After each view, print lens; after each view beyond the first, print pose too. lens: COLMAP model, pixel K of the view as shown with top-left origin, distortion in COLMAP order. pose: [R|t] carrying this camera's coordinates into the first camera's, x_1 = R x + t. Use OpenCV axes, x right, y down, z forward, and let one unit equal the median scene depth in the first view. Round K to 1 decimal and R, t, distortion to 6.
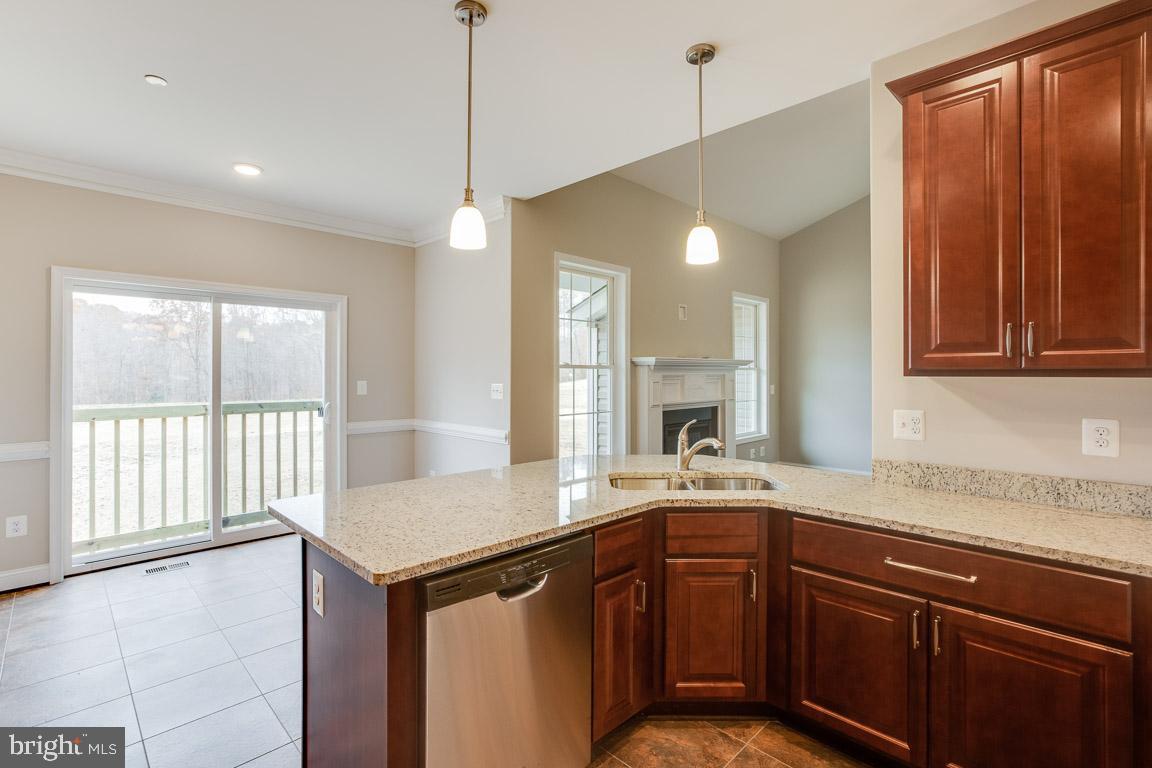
lens RADIAL K [[532.9, 0, 582.9], [0, 532.9, 373.9], [0, 0, 1]] dist [-0.025231, 0.014699]
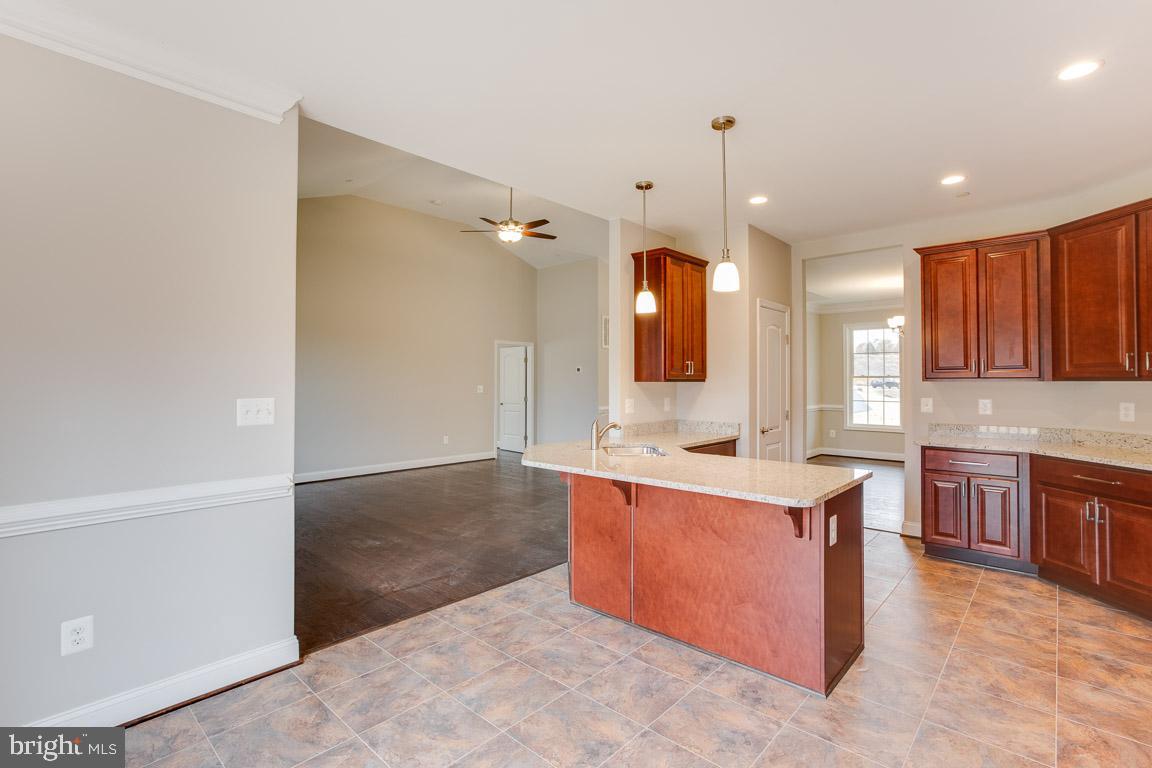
lens RADIAL K [[532.9, 0, 591.2], [0, 532.9, 372.8], [0, 0, 1]] dist [-0.025231, 0.014699]
pose [[-0.060721, 0.014348, 0.998052, -0.779352], [-0.000667, 0.999896, -0.014415, -0.000090], [-0.998155, -0.001541, -0.060705, 0.709798]]
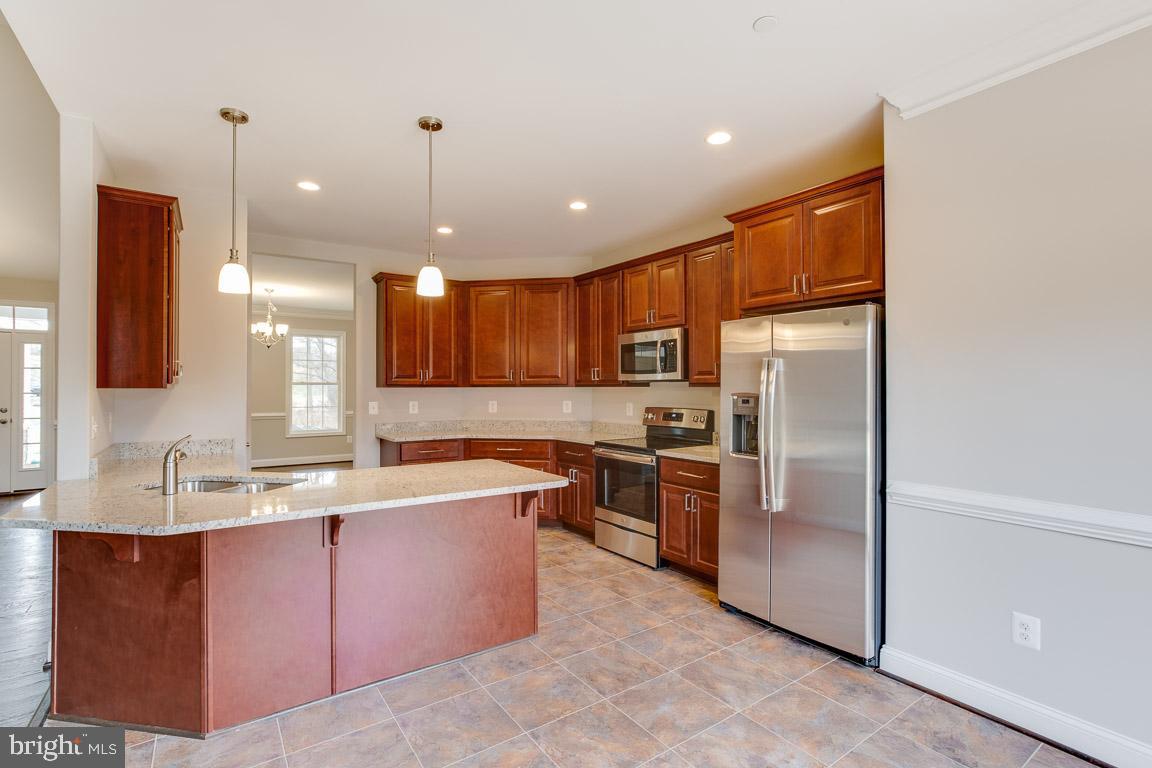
lens RADIAL K [[532.9, 0, 570.0], [0, 532.9, 384.9], [0, 0, 1]] dist [-0.025231, 0.014699]
pose [[-0.983224, 0.000460, 0.182401, -0.403927], [-0.000465, 0.999987, -0.005024, 0.001332], [-0.182401, -0.005024, -0.983211, 1.123905]]
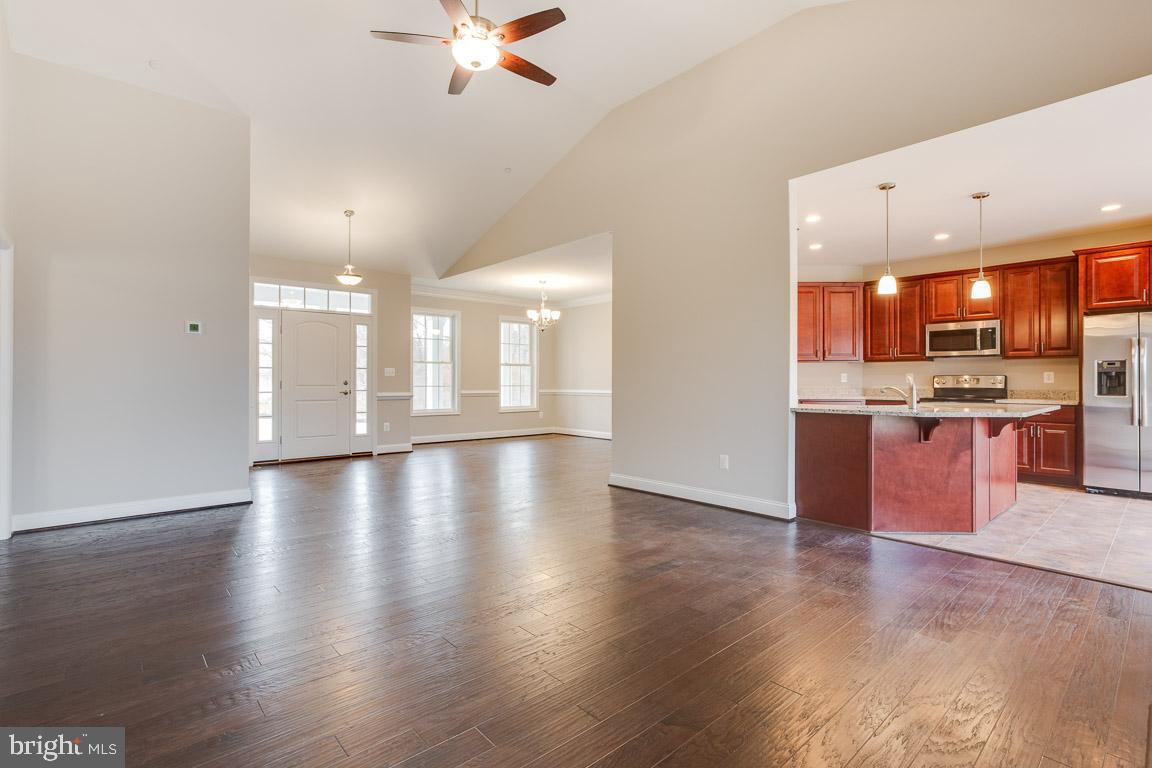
lens RADIAL K [[532.9, 0, 581.2], [0, 532.9, 379.6], [0, 0, 1]] dist [-0.025231, 0.014699]
pose [[-0.998115, -0.001849, 0.061343, 0.671979], [-0.001967, 0.999996, -0.001866, 0.063331], [-0.061339, -0.001983, -0.998115, 1.669450]]
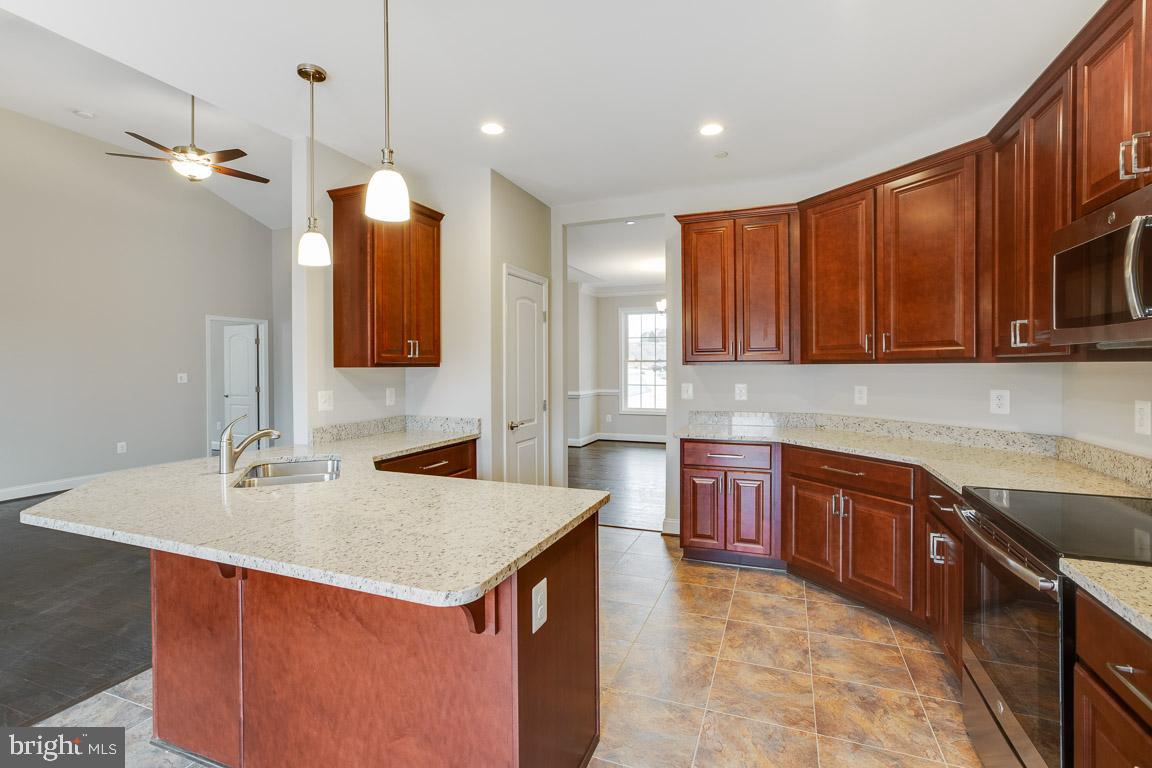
lens RADIAL K [[532.9, 0, 579.7], [0, 532.9, 367.6], [0, 0, 1]] dist [-0.025231, 0.014699]
pose [[-0.402310, -0.001859, 0.915502, -0.555490], [0.003838, 0.999986, 0.003717, 0.001412], [-0.915495, 0.005009, -0.402297, 0.529295]]
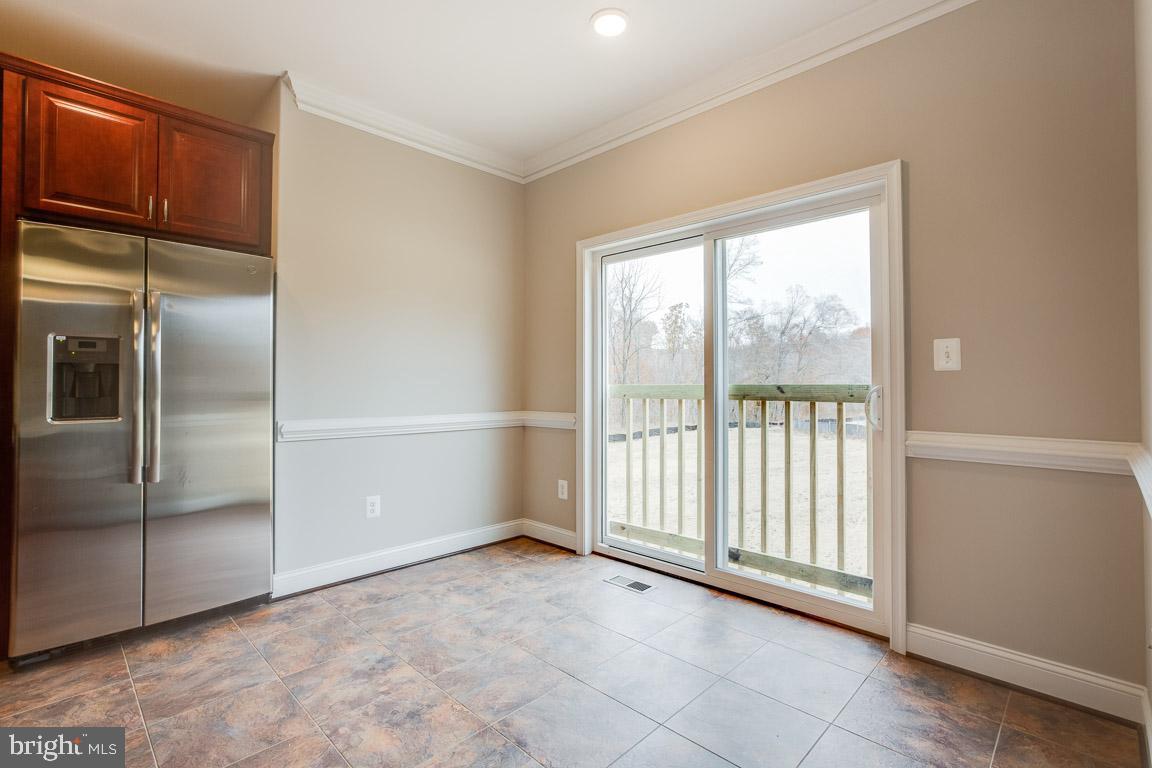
lens RADIAL K [[532.9, 0, 575.7], [0, 532.9, 378.2], [0, 0, 1]] dist [-0.025231, 0.014699]
pose [[0.005047, -0.017153, -0.999840, 0.023541], [-0.000770, 0.999853, -0.017157, 0.063636], [0.999987, 0.000856, 0.005033, 0.829007]]
